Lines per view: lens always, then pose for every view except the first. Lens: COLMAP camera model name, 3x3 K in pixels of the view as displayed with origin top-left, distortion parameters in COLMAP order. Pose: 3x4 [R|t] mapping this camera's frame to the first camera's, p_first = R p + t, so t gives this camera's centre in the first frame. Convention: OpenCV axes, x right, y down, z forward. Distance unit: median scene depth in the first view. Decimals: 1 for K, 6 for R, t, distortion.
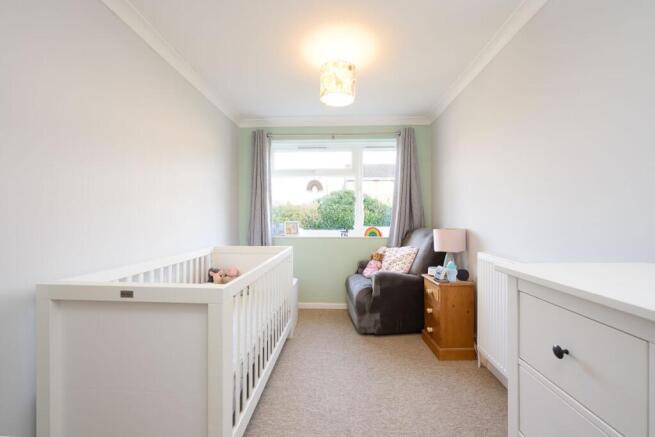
lens RADIAL K [[269.3, 0, 327.4], [0, 269.3, 221.9], [0, 0, 1]] dist [-0.001018, -0.000083]
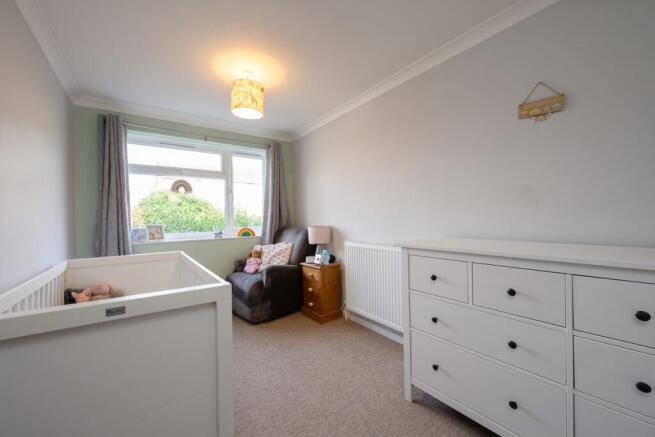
lens RADIAL K [[259.9, 0, 328.1], [0, 259.9, 222.2], [0, 0, 1]] dist [0.000022, -0.000139]
pose [[0.783118, -0.025089, 0.621367, -0.268244], [0.026902, 0.999617, 0.006457, -0.001464], [-0.621292, 0.011660, 0.783493, -0.031443]]
